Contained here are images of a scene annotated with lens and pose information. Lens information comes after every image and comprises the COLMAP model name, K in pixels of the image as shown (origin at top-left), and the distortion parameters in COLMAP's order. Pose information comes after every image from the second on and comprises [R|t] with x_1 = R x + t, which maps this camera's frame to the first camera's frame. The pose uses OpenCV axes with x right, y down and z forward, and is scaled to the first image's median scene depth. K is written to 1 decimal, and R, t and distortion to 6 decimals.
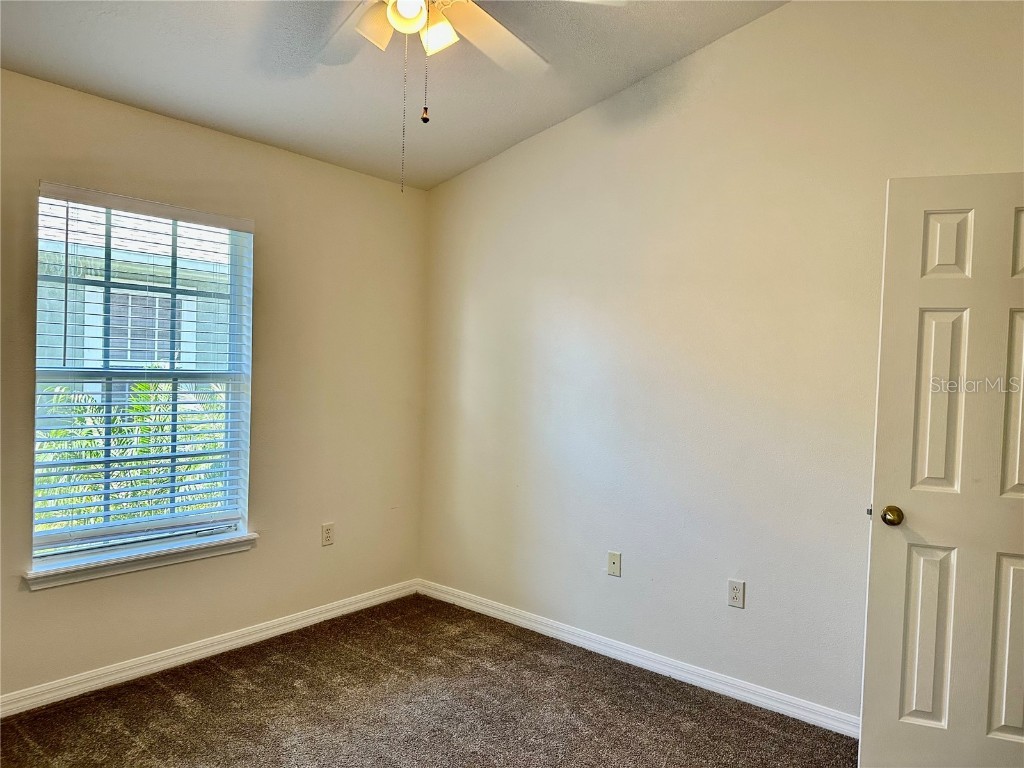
lens RADIAL K [[712.2, 0, 512.1], [0, 712.2, 353.7], [0, 0, 1]] dist [-0.039318, 0.001221]
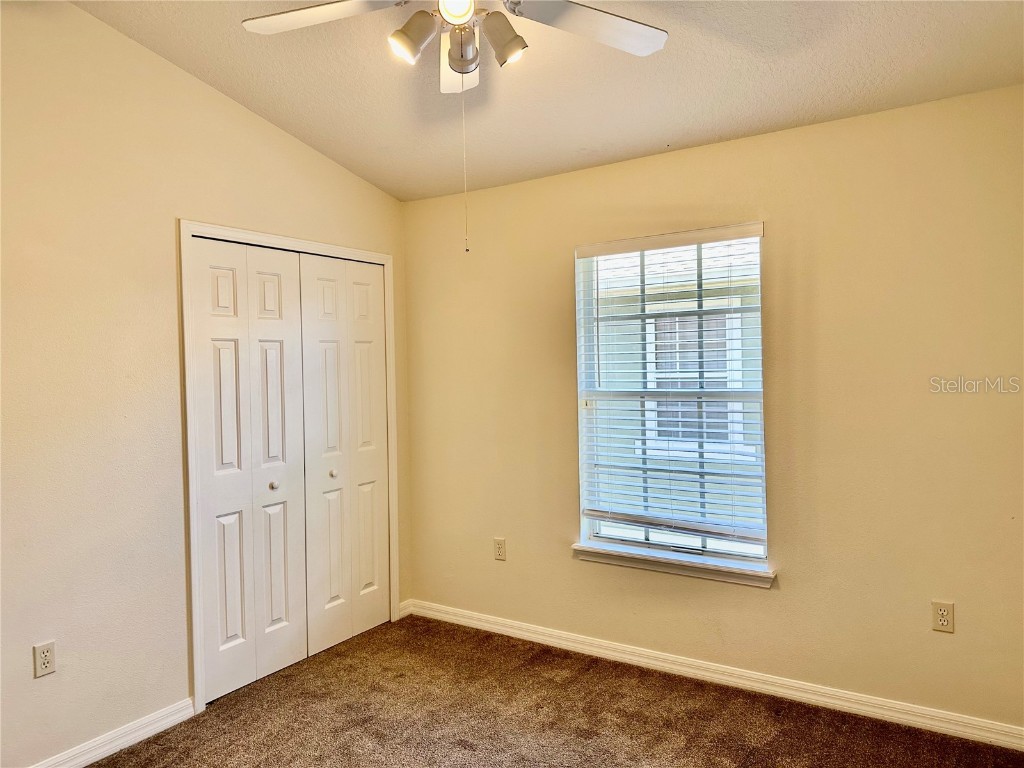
lens RADIAL K [[698.1, 0, 513.3], [0, 698.1, 376.7], [0, 0, 1]] dist [0.086336, -0.106030]
pose [[0.089386, -0.031099, -0.995511, 0.559503], [0.028746, 0.999177, -0.028633, 0.028477], [0.995582, -0.026057, 0.090206, 0.681663]]
